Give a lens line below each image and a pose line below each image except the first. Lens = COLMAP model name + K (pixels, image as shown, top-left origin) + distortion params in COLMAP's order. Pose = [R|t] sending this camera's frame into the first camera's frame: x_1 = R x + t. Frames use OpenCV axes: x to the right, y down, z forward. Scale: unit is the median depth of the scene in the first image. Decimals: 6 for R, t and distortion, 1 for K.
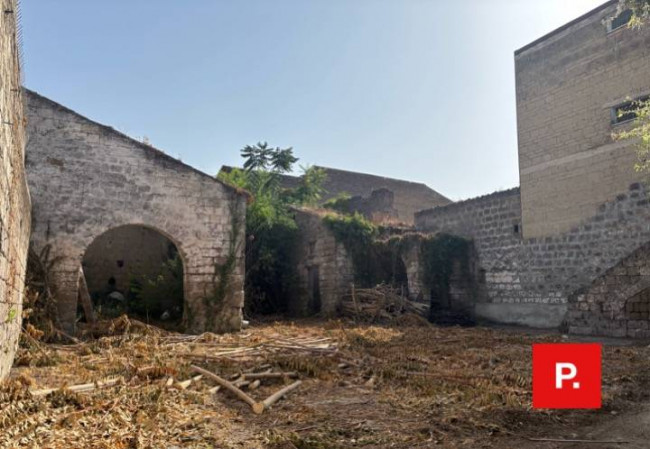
lens RADIAL K [[489.5, 0, 330.8], [0, 489.5, 245.5], [0, 0, 1]] dist [0.041712, -0.028416]
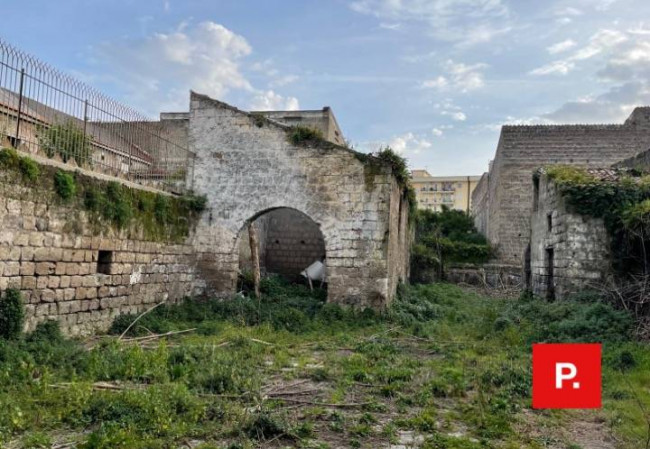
lens RADIAL K [[491.2, 0, 319.2], [0, 491.2, 228.6], [0, 0, 1]] dist [0.094149, -0.120351]
pose [[0.735810, -0.008585, -0.677133, 0.329803], [0.028807, 0.999411, 0.018633, -0.015048], [0.676575, -0.033216, 0.735624, 0.290000]]
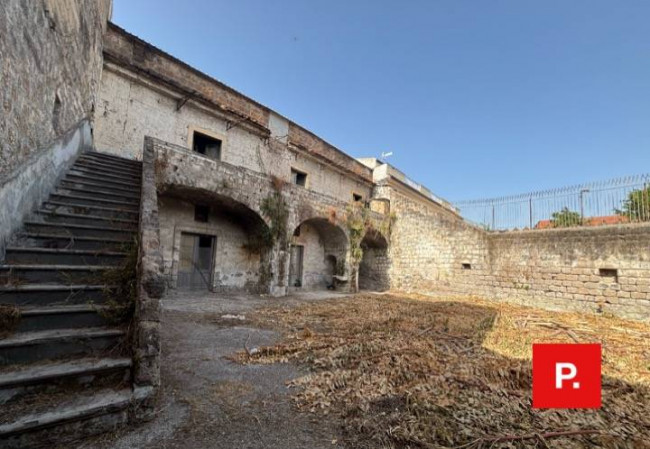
lens RADIAL K [[262.5, 0, 322.1], [0, 262.5, 238.1], [0, 0, 1]] dist [0.009208, -0.000935]
pose [[-0.992939, -0.054339, -0.105449, 0.390292], [-0.030973, 0.976839, -0.211724, 0.106753], [0.114511, -0.206963, -0.971624, 1.177055]]
